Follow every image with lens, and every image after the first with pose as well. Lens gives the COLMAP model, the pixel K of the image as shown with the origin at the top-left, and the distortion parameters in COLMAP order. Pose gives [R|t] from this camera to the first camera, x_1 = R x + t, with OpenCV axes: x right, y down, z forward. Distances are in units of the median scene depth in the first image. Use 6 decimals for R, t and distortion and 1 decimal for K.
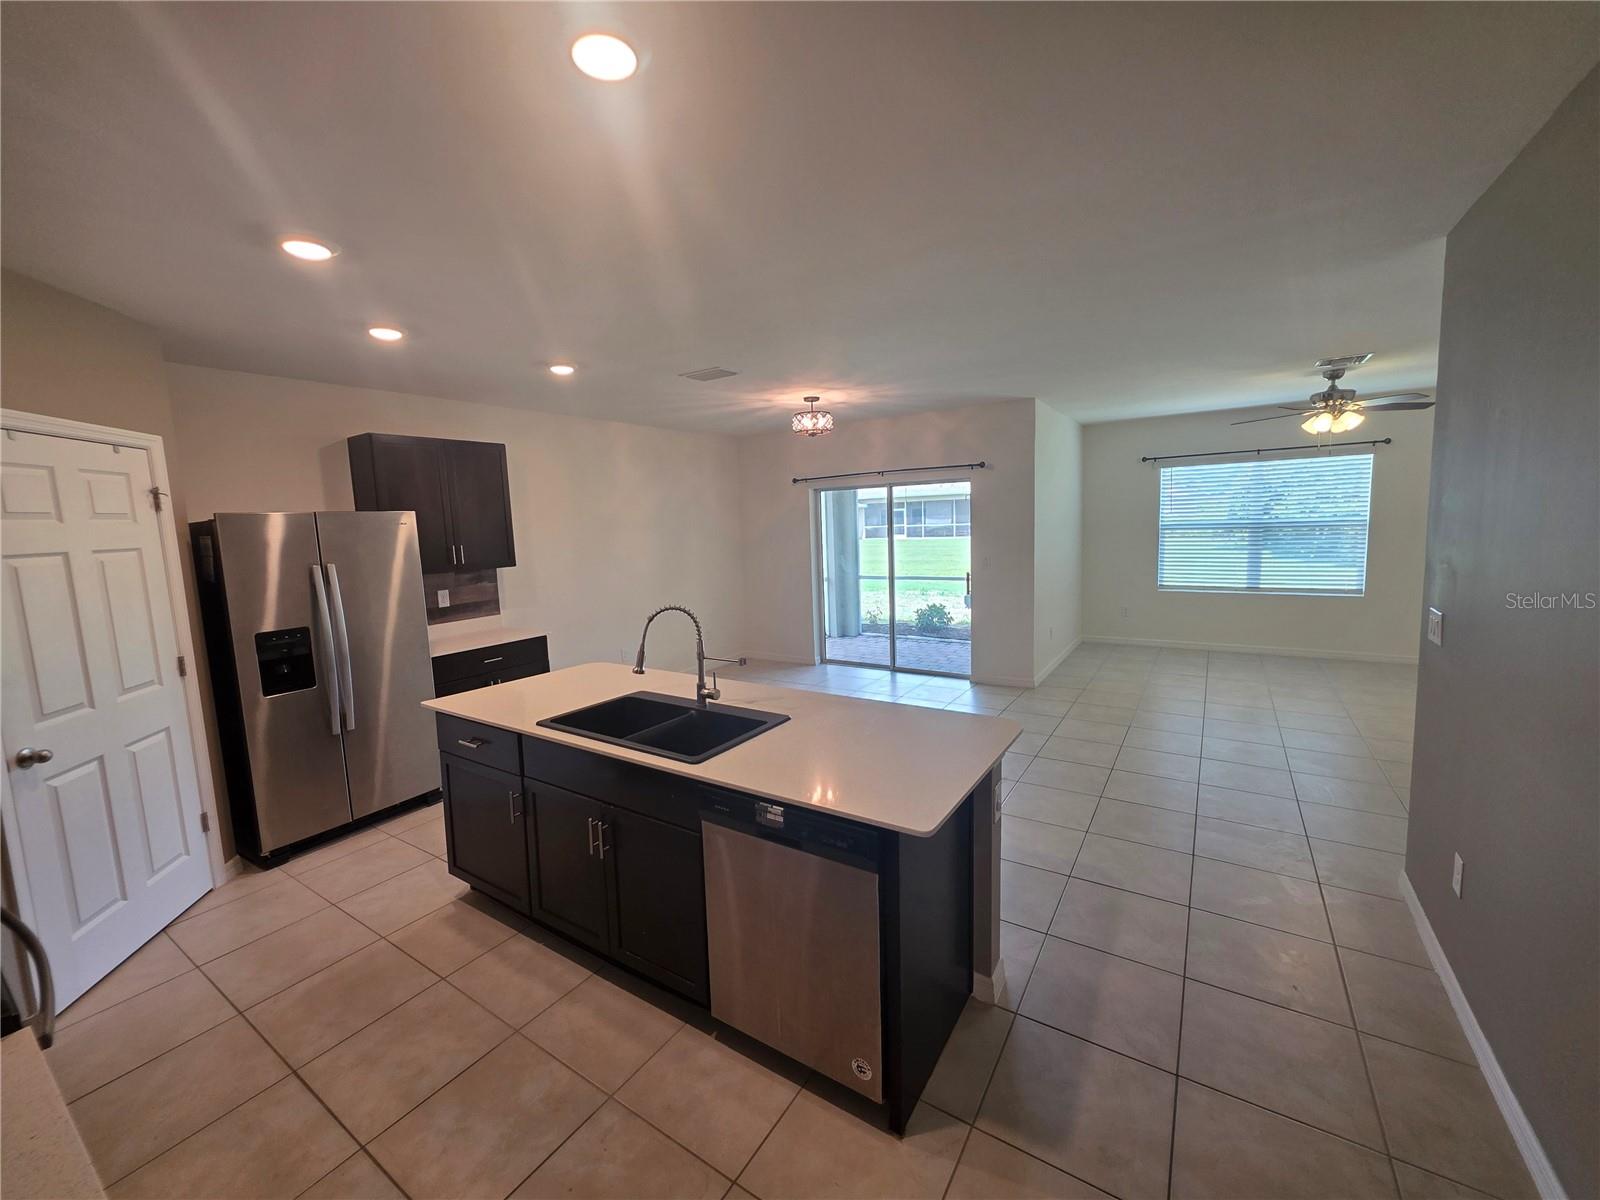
lens RADIAL K [[636.9, 0, 790.3], [0, 636.9, 589.6], [0, 0, 1]] dist [0.004834, -0.000469]
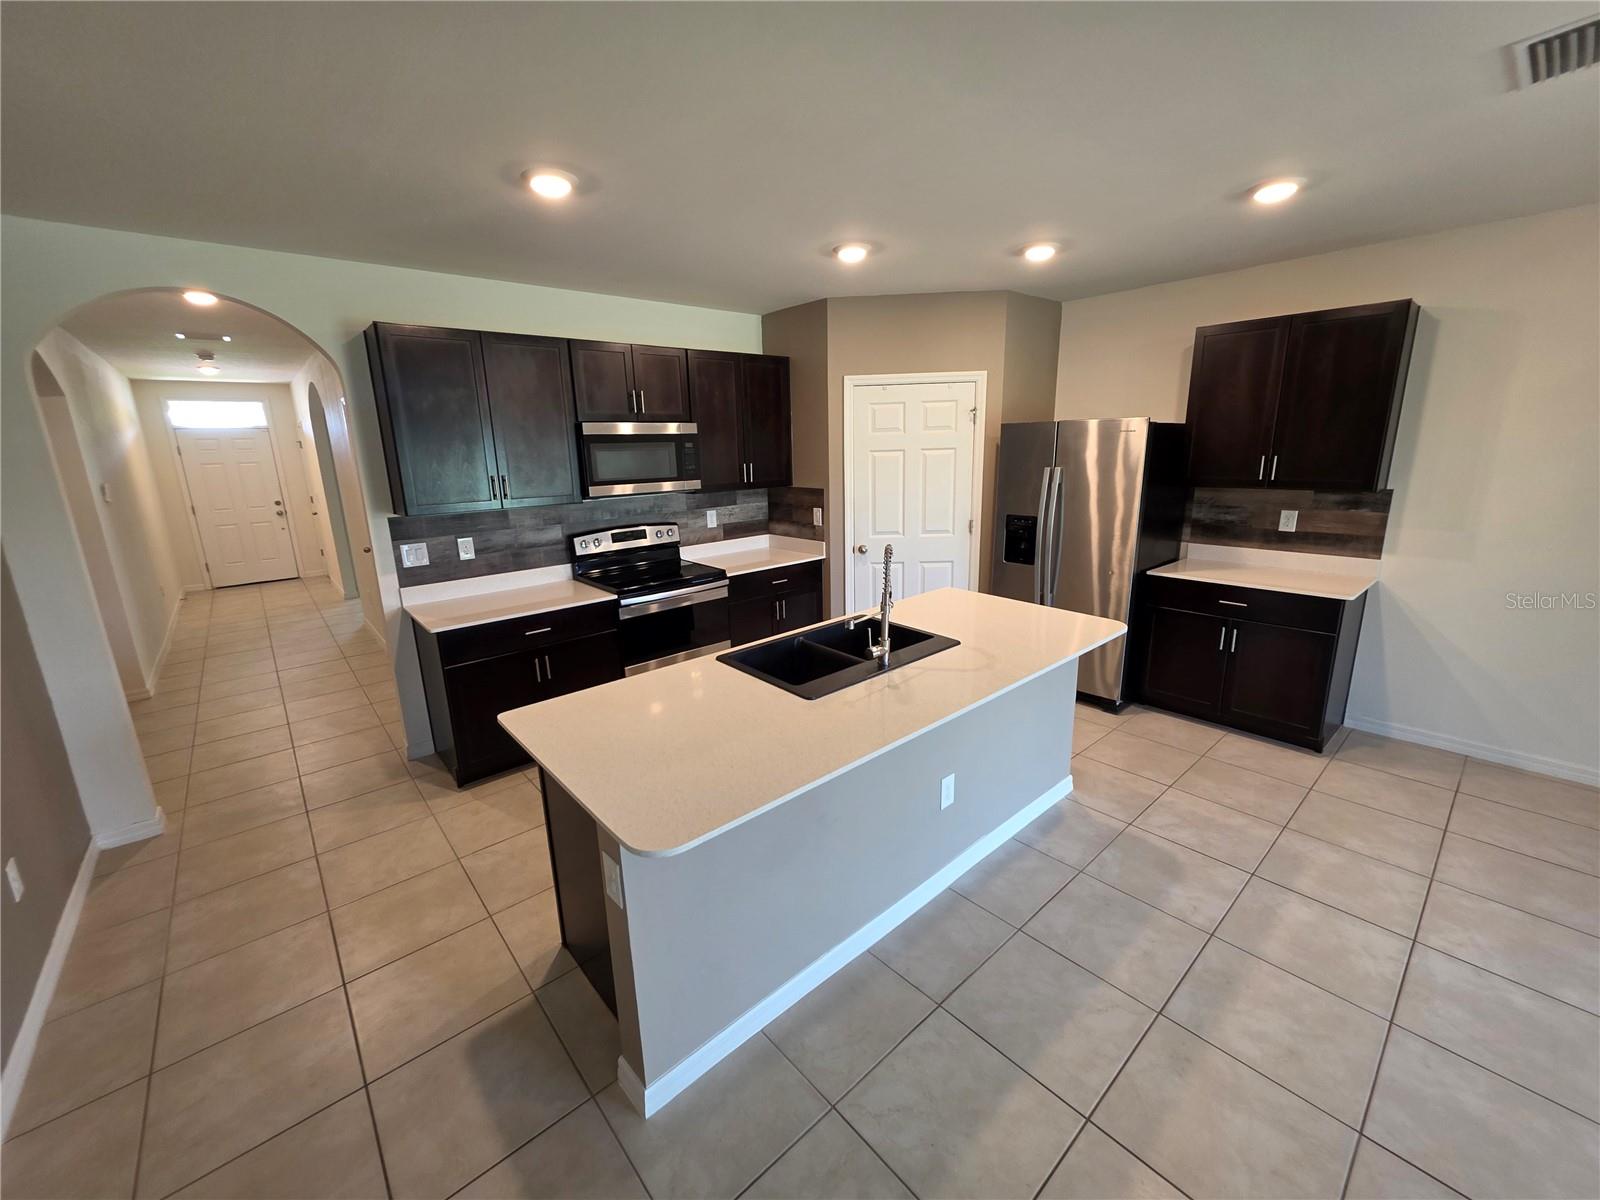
lens RADIAL K [[636.9, 0, 796.2], [0, 636.9, 592.9], [0, 0, 1]] dist [0.004834, -0.000469]
pose [[-0.263857, 0.267301, -0.926785, 0.408073], [-0.069706, 0.953038, 0.294718, -0.097842], [0.962040, 0.142366, -0.232834, 0.633136]]
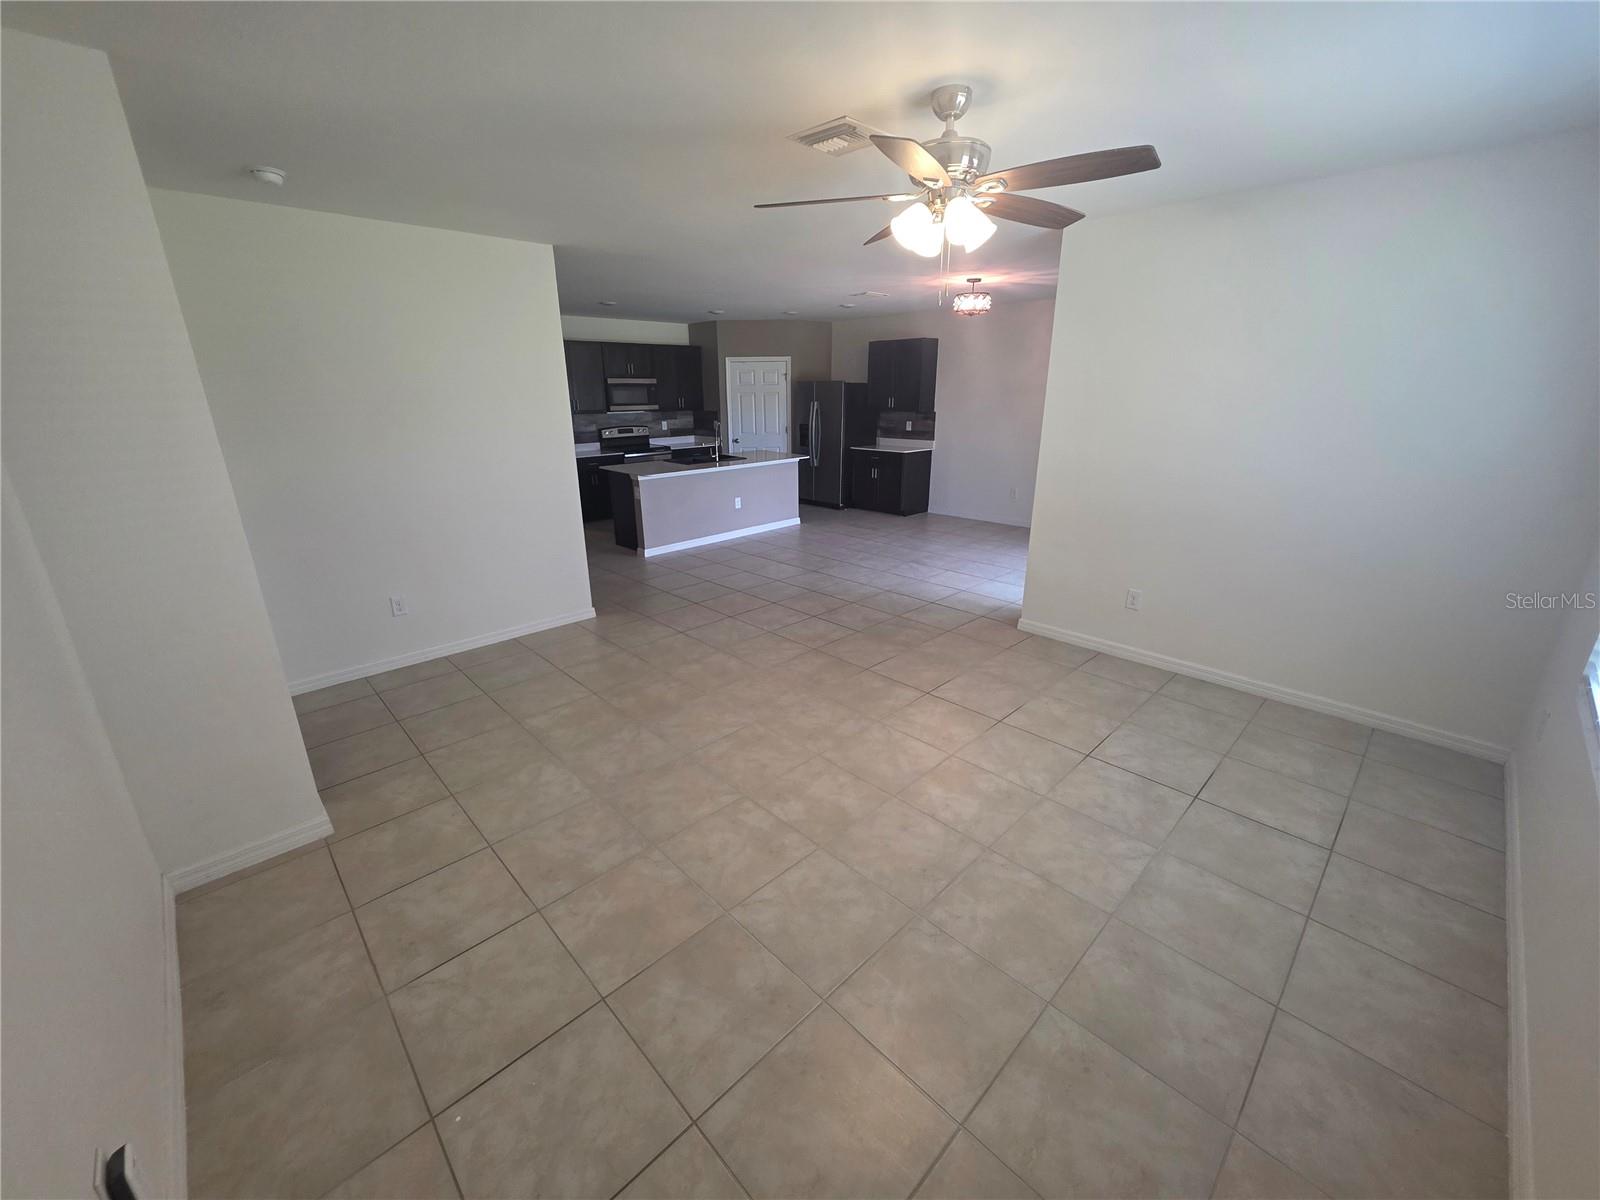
lens RADIAL K [[636.9, 0, 795.1], [0, 636.9, 587.2], [0, 0, 1]] dist [0.004834, -0.000469]
pose [[-0.215741, 0.333841, -0.917609, 1.505327], [-0.089538, 0.929016, 0.359043, -0.200863], [0.972337, 0.159621, -0.170535, 1.122335]]
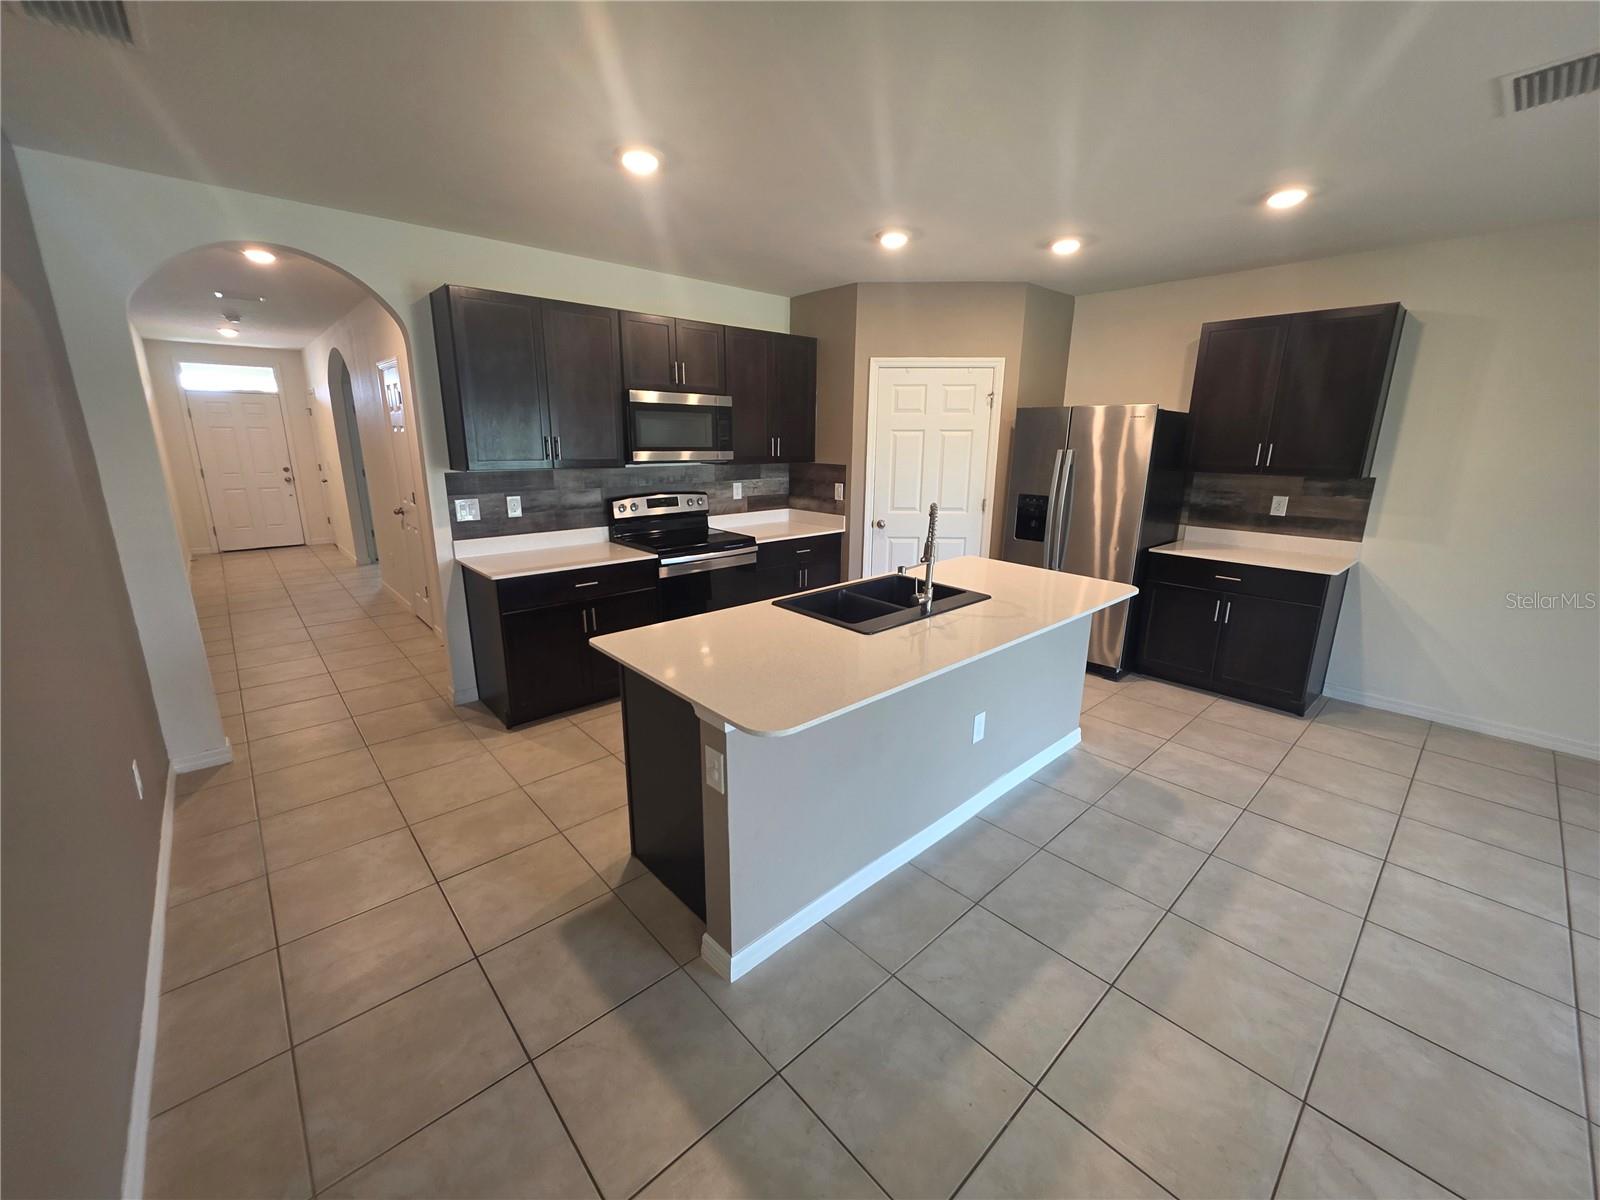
lens RADIAL K [[636.9, 0, 796.2], [0, 636.9, 592.8], [0, 0, 1]] dist [0.004834, -0.000469]
pose [[-0.245948, 0.269424, -0.931085, 0.484067], [-0.104654, 0.947595, 0.301846, -0.070752], [0.963617, 0.171681, -0.204863, 0.590541]]
